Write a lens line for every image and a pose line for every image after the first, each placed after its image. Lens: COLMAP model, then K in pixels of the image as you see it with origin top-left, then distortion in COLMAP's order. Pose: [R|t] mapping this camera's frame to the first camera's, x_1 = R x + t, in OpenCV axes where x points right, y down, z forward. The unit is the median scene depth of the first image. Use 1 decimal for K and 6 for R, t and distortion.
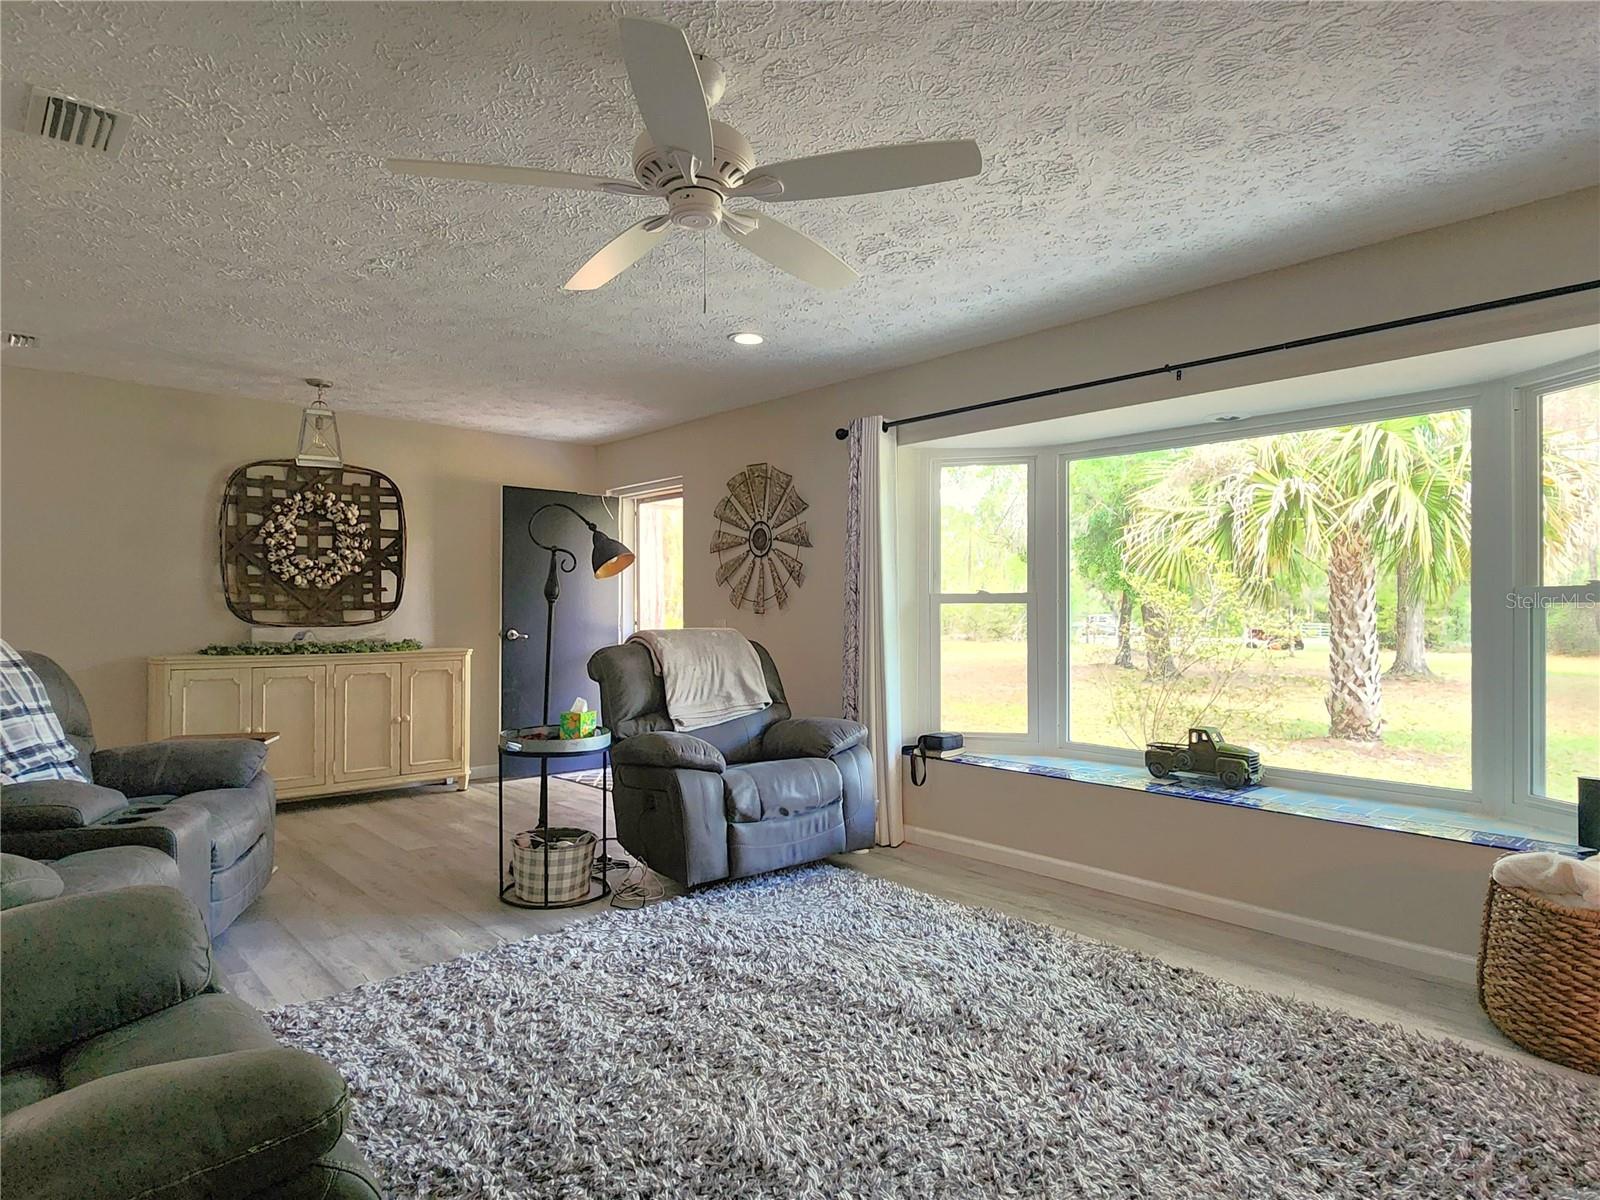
lens RADIAL K [[917.9, 0, 799.4], [0, 917.9, 605.2], [0, 0, 1]] dist [-0.000625, 0.000578]
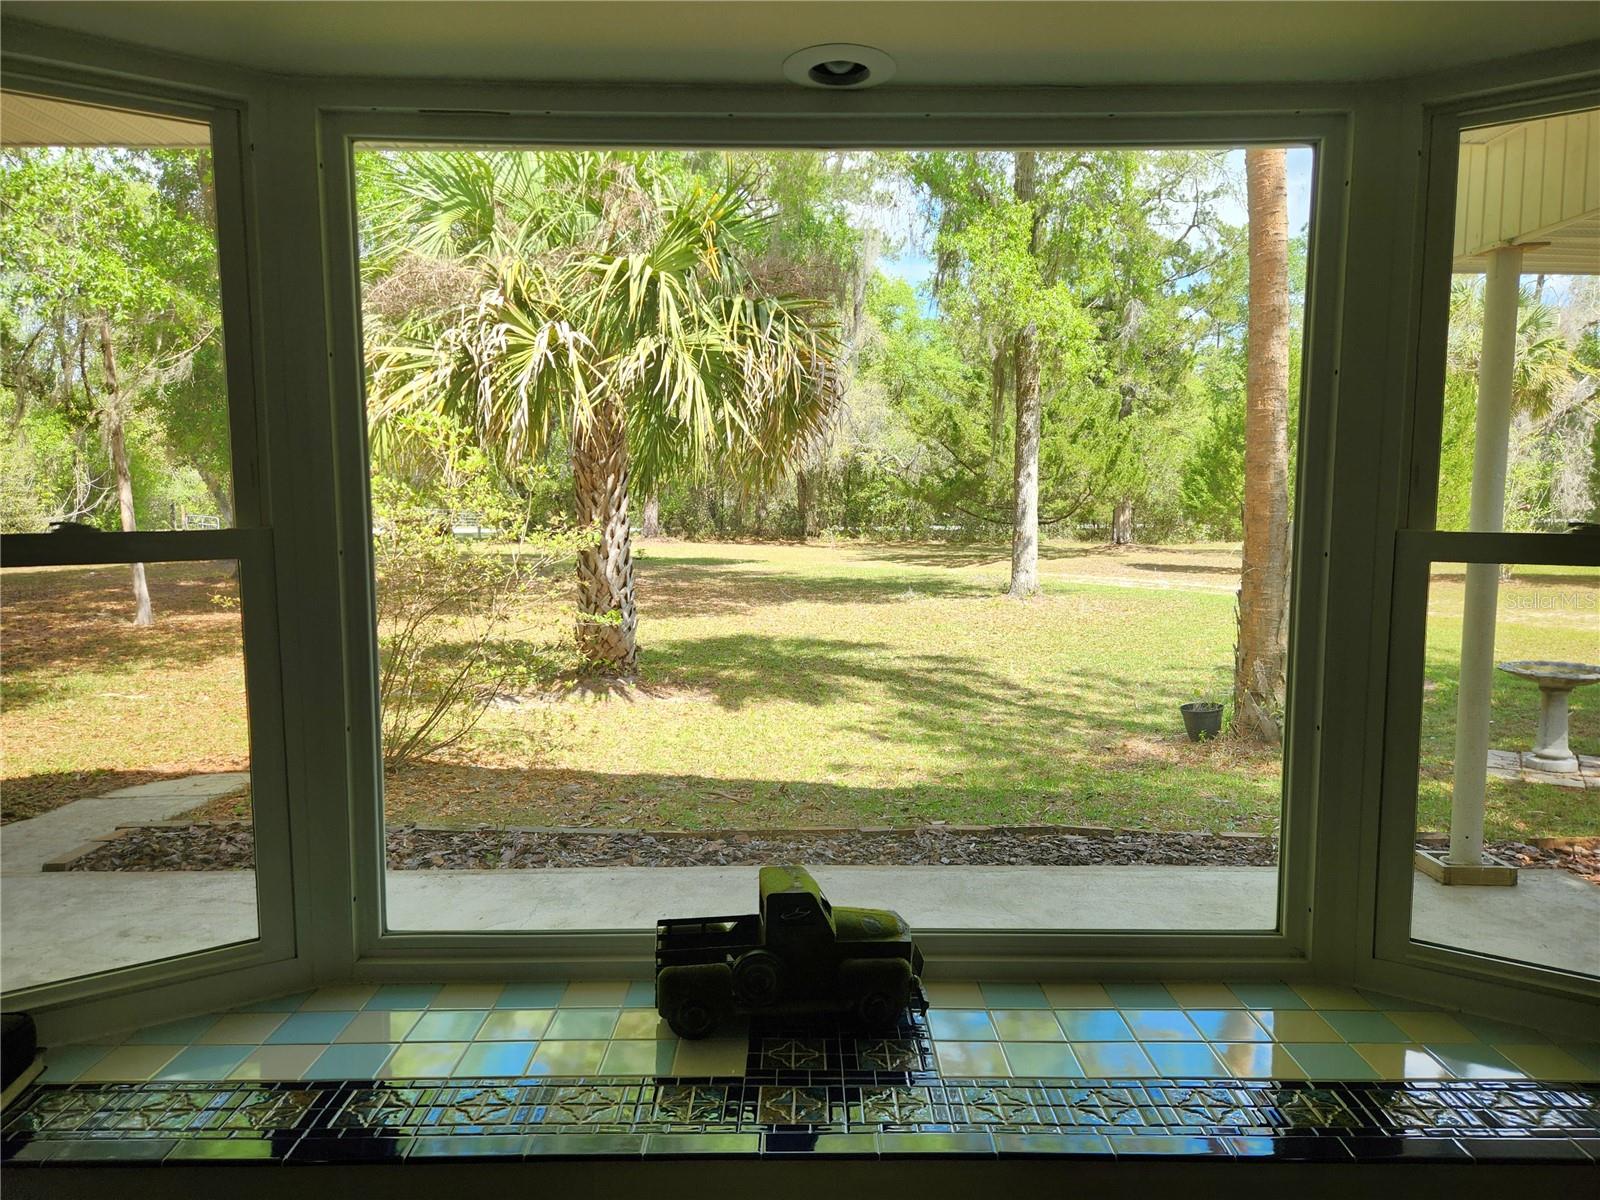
lens RADIAL K [[1067.7, 0, 803.2], [0, 1067.7, 609.2], [0, 0, 1]] dist [0.023352, -0.003412]
pose [[0.664441, -0.084603, 0.742537, 0.051762], [-0.000804, 0.993490, 0.113916, -0.016157], [-0.747340, -0.076288, 0.660047, 0.321127]]
